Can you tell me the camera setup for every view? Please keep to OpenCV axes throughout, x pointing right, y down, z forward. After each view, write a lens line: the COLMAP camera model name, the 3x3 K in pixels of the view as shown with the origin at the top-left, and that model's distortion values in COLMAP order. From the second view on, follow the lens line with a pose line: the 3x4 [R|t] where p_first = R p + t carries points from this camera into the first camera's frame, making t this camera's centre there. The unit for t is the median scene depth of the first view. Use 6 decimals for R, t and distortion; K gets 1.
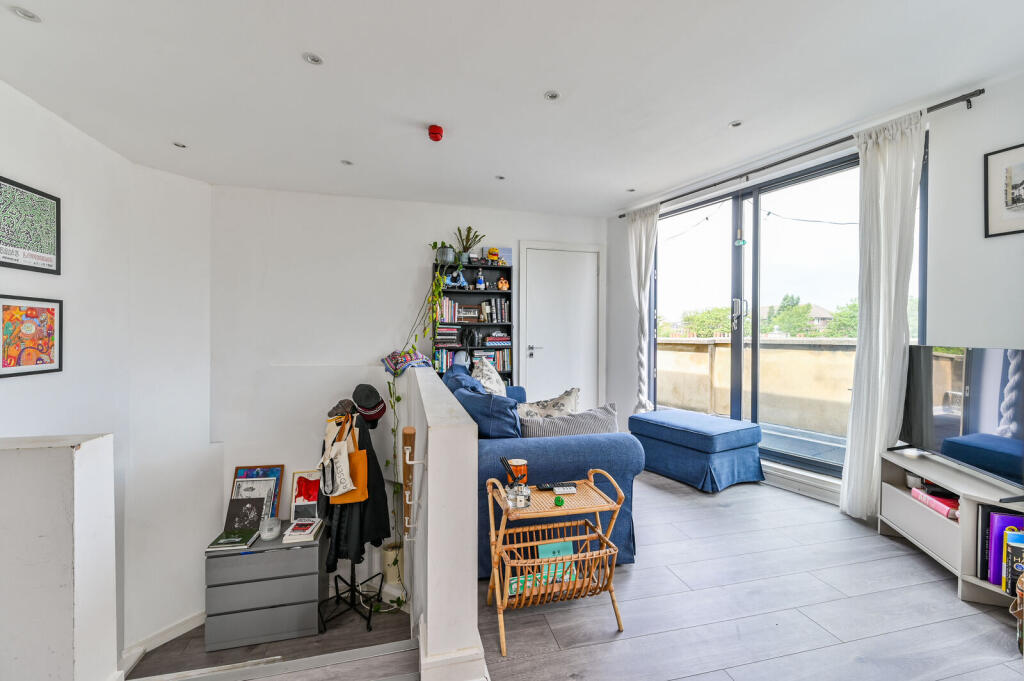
lens RADIAL K [[416.2, 0, 514.7], [0, 416.2, 341.1], [0, 0, 1]] dist [0.003706, 0.000245]
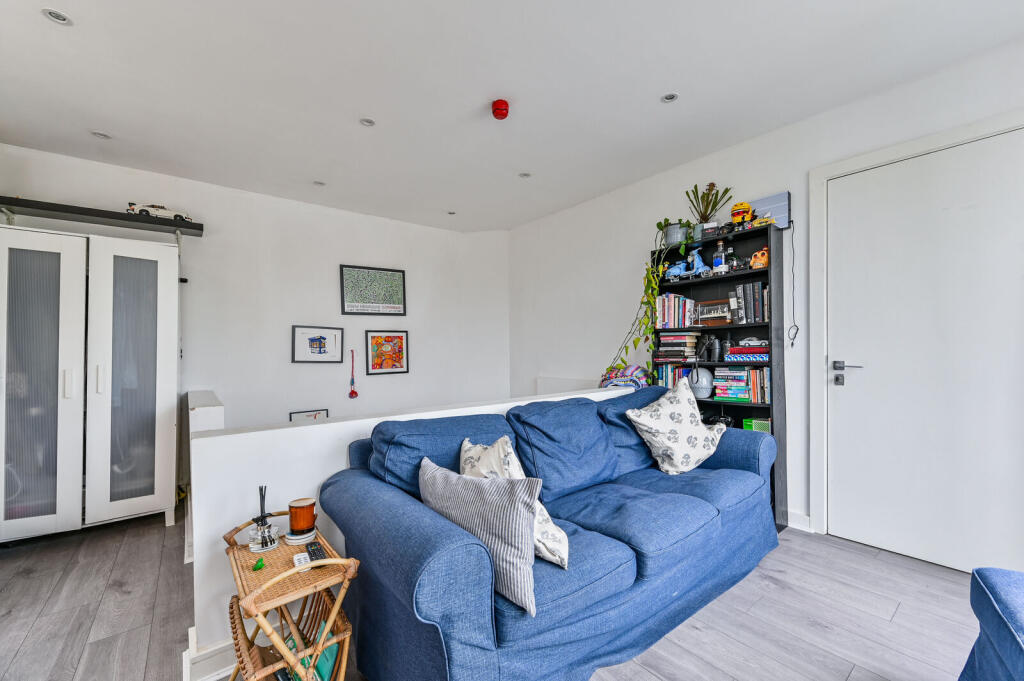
lens RADIAL K [[416.2, 0, 509.6], [0, 416.2, 356.3], [0, 0, 1]] dist [0.003706, 0.000245]
pose [[0.398611, 0.000035, -0.917120, 0.384601], [0.002349, 0.999997, 0.001059, 0.002631], [0.917117, -0.002576, 0.398610, 0.444233]]
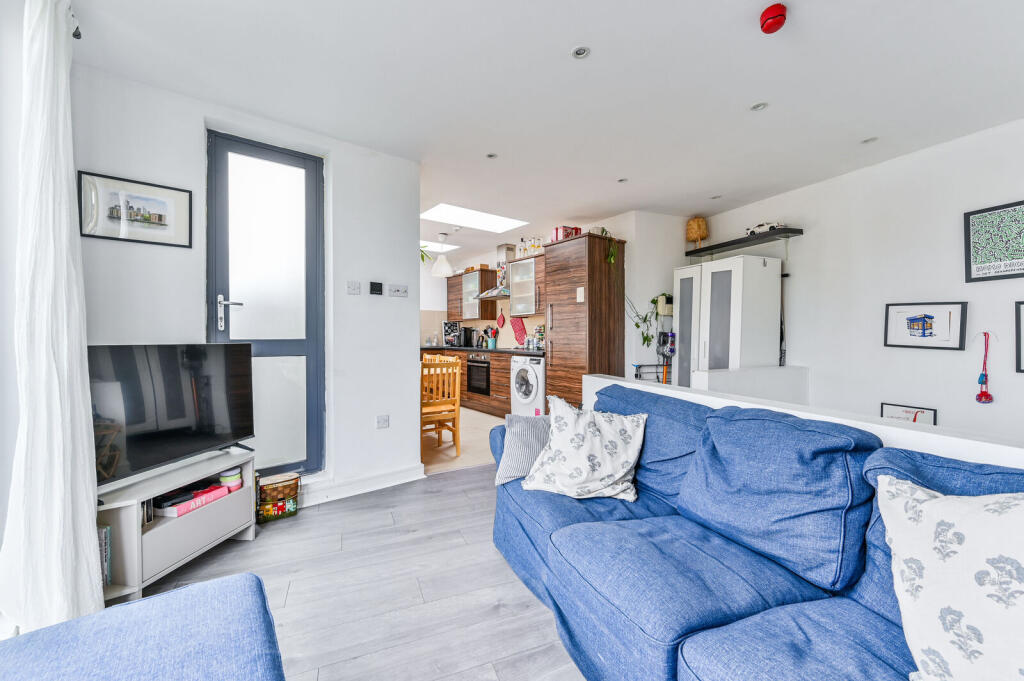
lens RADIAL K [[416.2, 0, 510.7], [0, 416.2, 337.2], [0, 0, 1]] dist [0.003706, 0.000245]
pose [[-0.993619, -0.012017, -0.112149, 0.178417], [-0.014772, 0.999608, 0.023764, -0.008667], [0.111819, 0.025269, -0.993407, 1.052108]]
